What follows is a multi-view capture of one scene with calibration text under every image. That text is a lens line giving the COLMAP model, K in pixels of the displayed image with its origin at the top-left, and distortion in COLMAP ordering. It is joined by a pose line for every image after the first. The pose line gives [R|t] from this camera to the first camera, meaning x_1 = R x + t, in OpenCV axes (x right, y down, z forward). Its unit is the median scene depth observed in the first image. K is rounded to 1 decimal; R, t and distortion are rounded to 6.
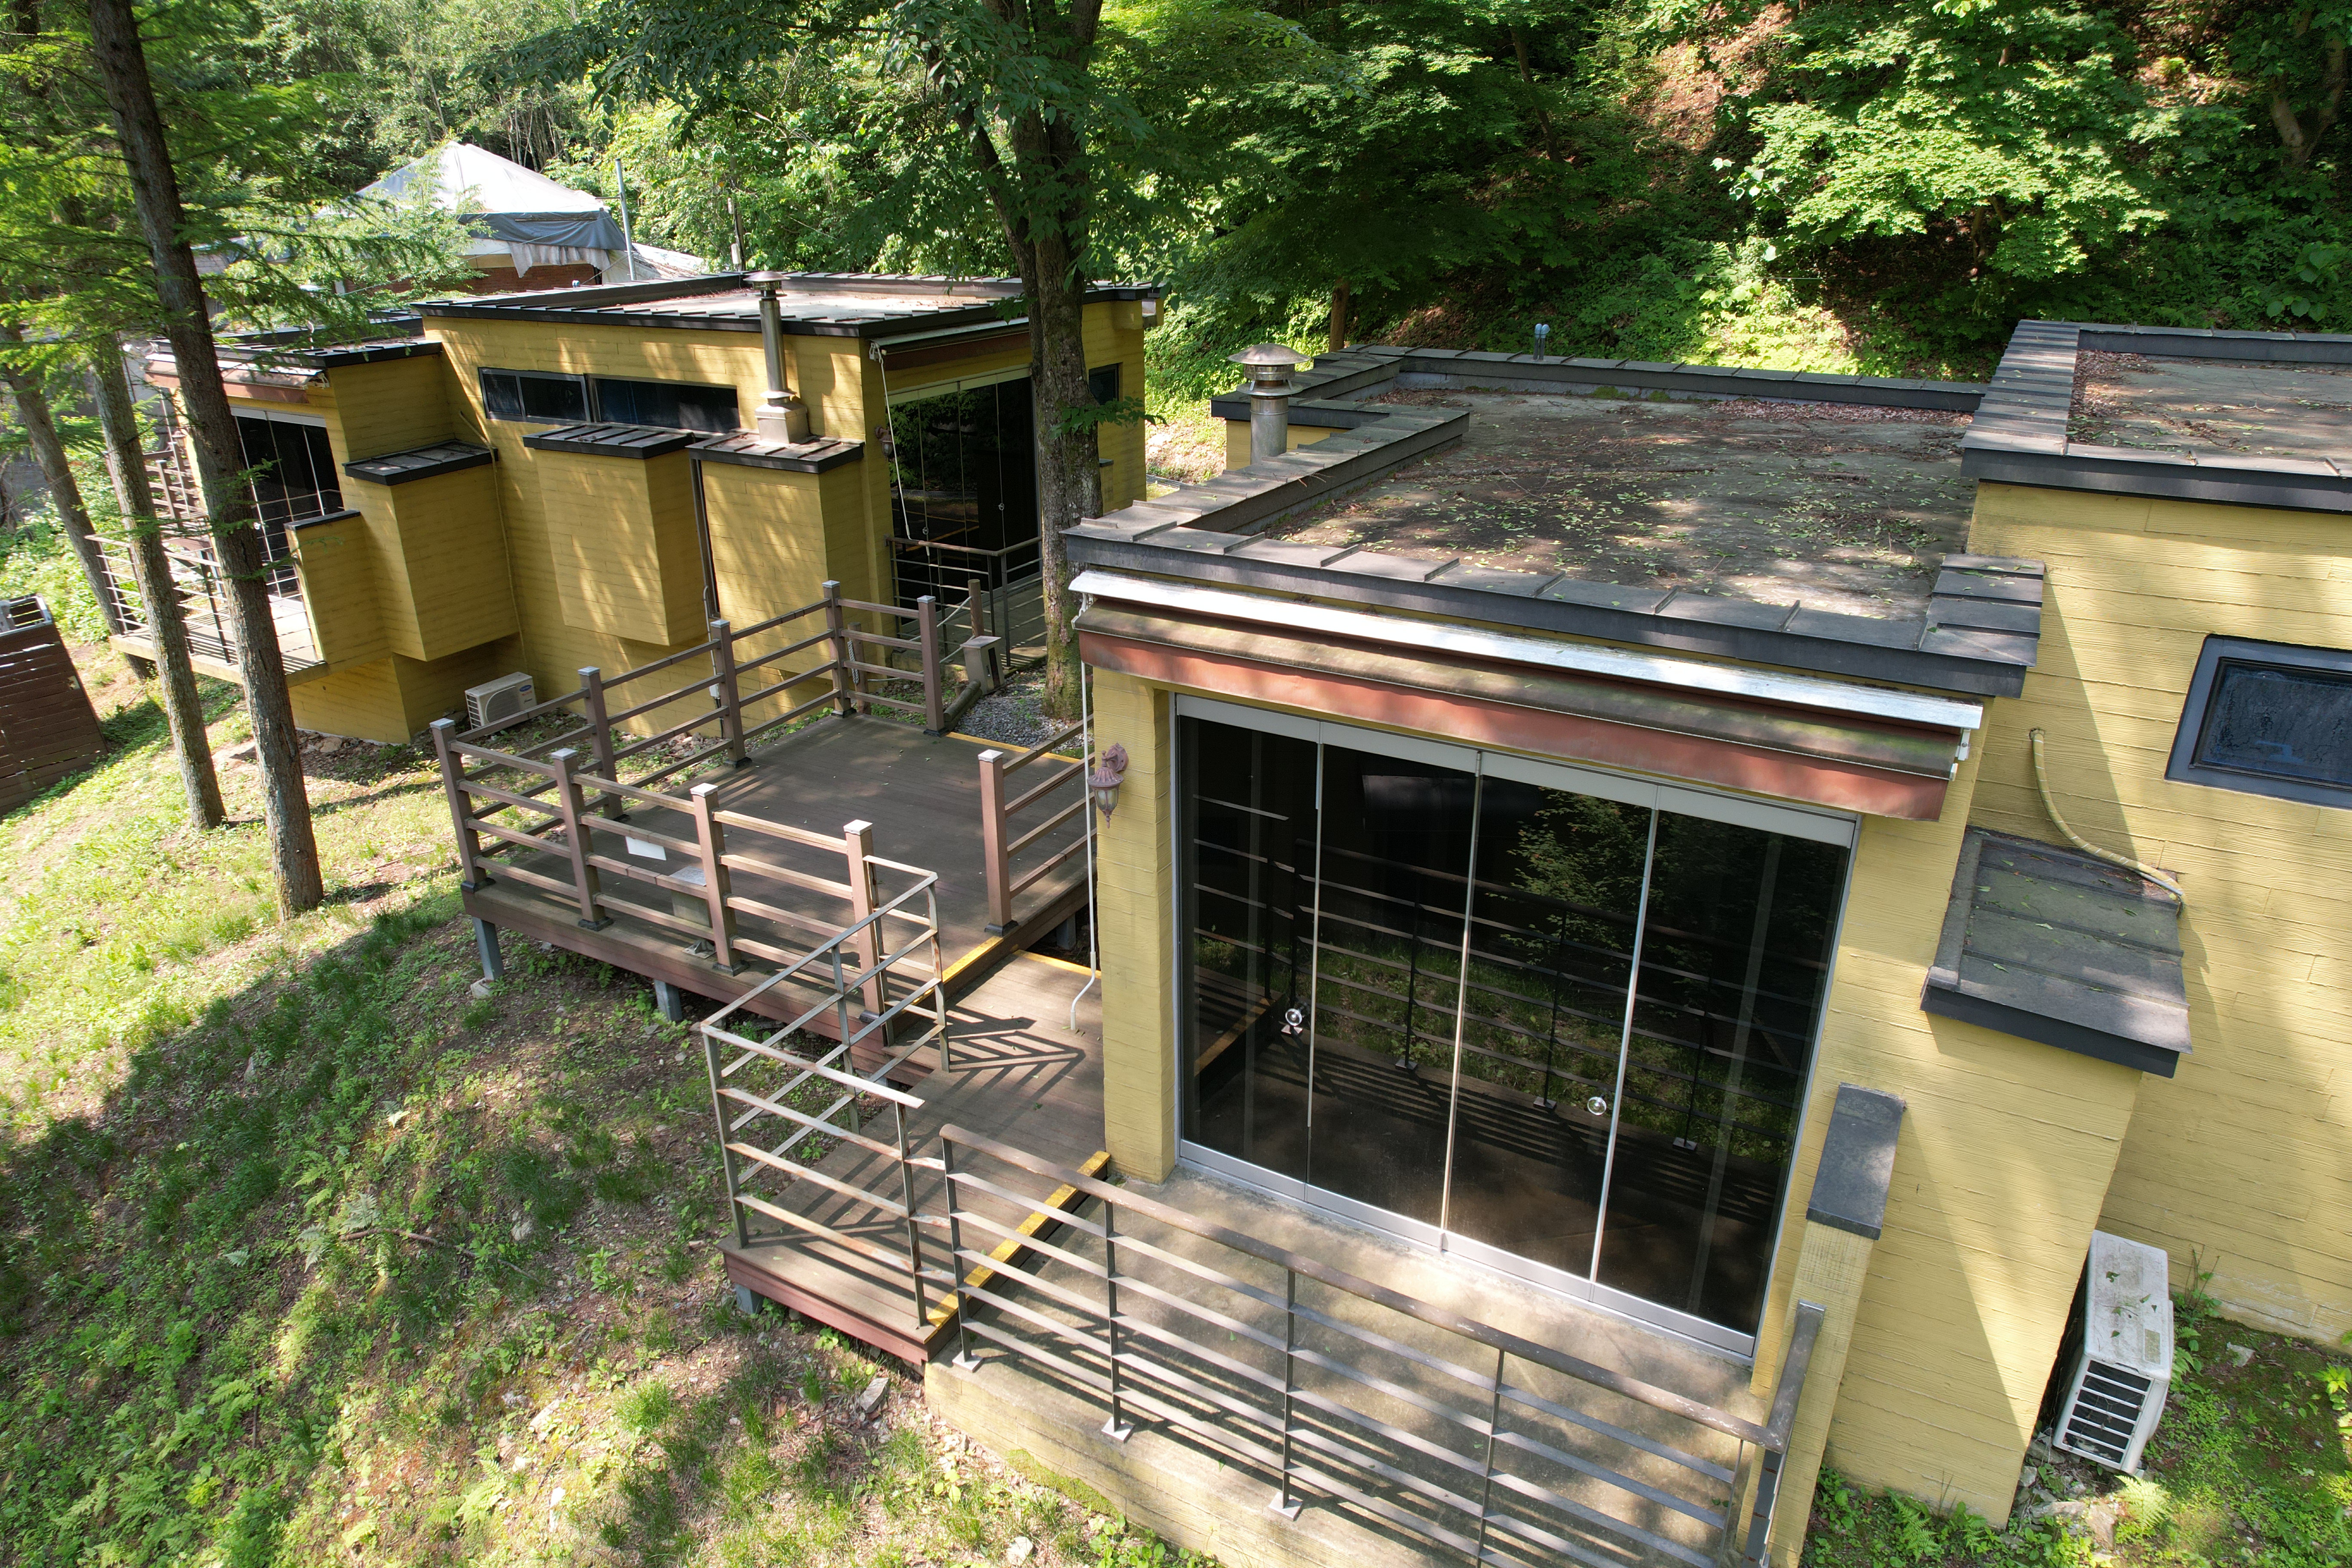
lens RADIAL K [[1495.0, 0, 1184.3], [0, 1495.0, 779.7], [0, 0, 1]] dist [-0.082945, 0.074900]
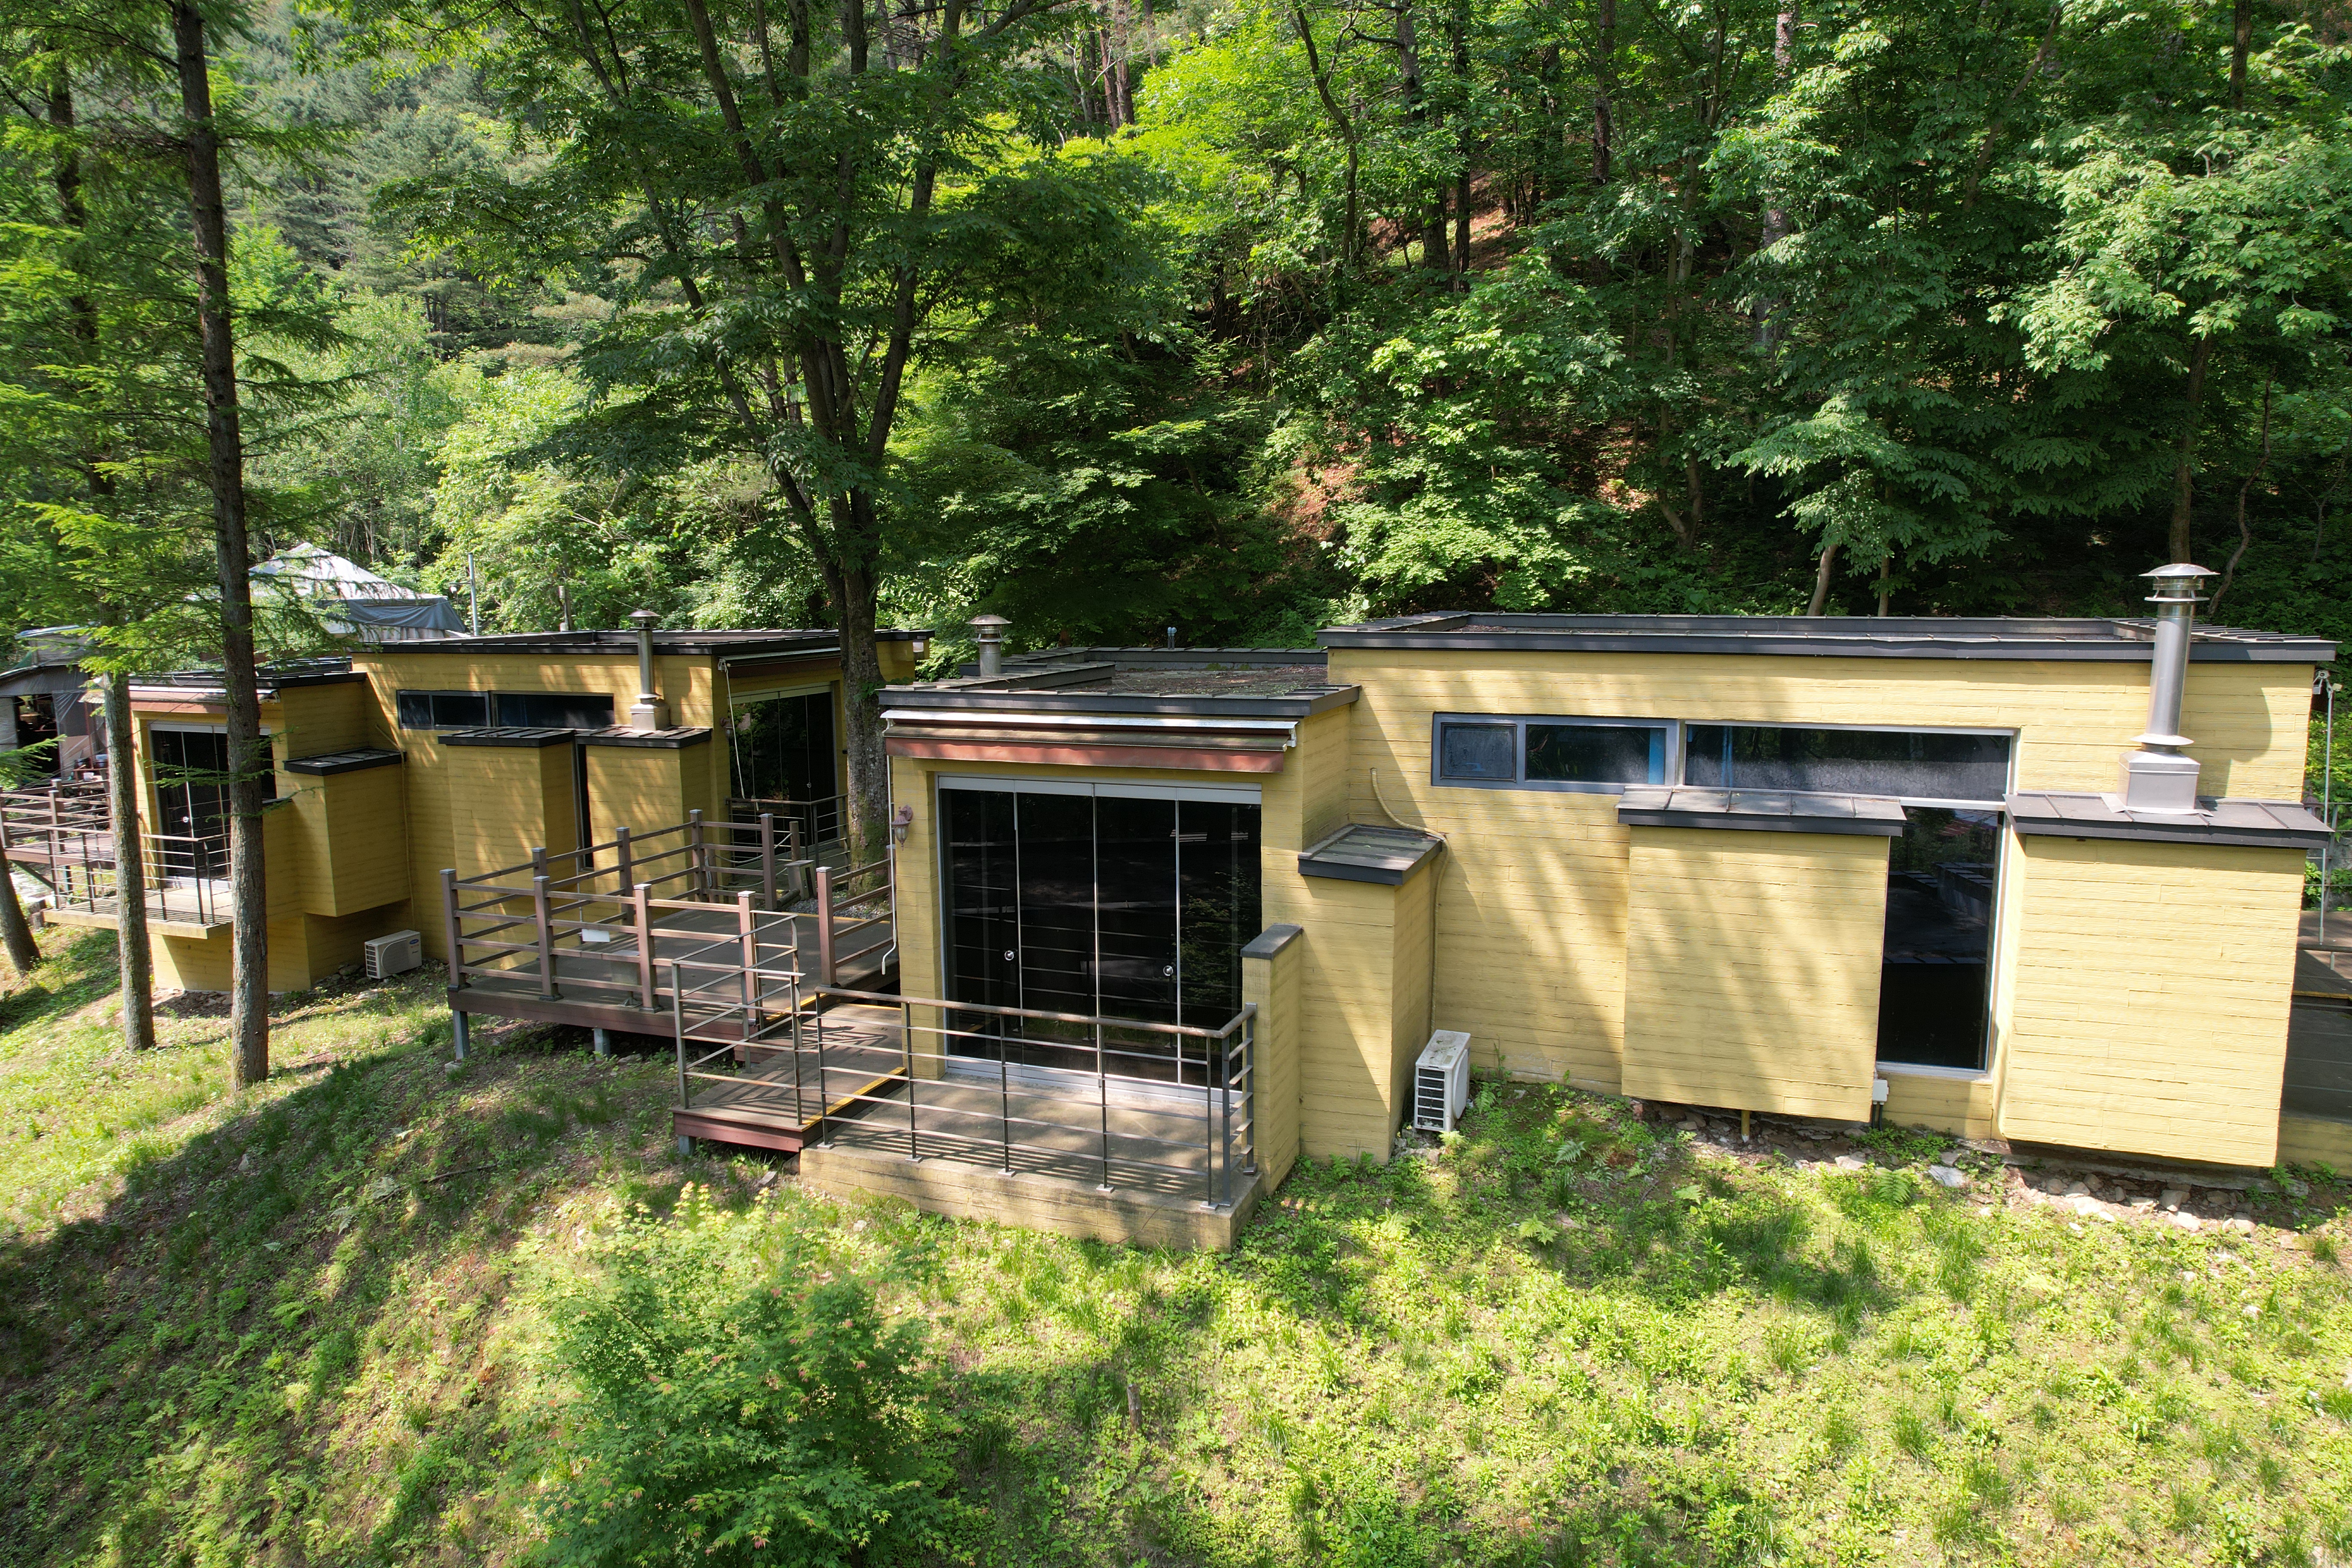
lens RADIAL K [[1495.0, 0, 1184.3], [0, 1495.0, 779.7], [0, 0, 1]] dist [-0.082945, 0.074900]
pose [[0.987672, -0.023743, 0.154724, 0.004327], [0.063111, 0.964935, -0.254790, 0.197006], [-0.143249, 0.261414, 0.954538, -0.368661]]
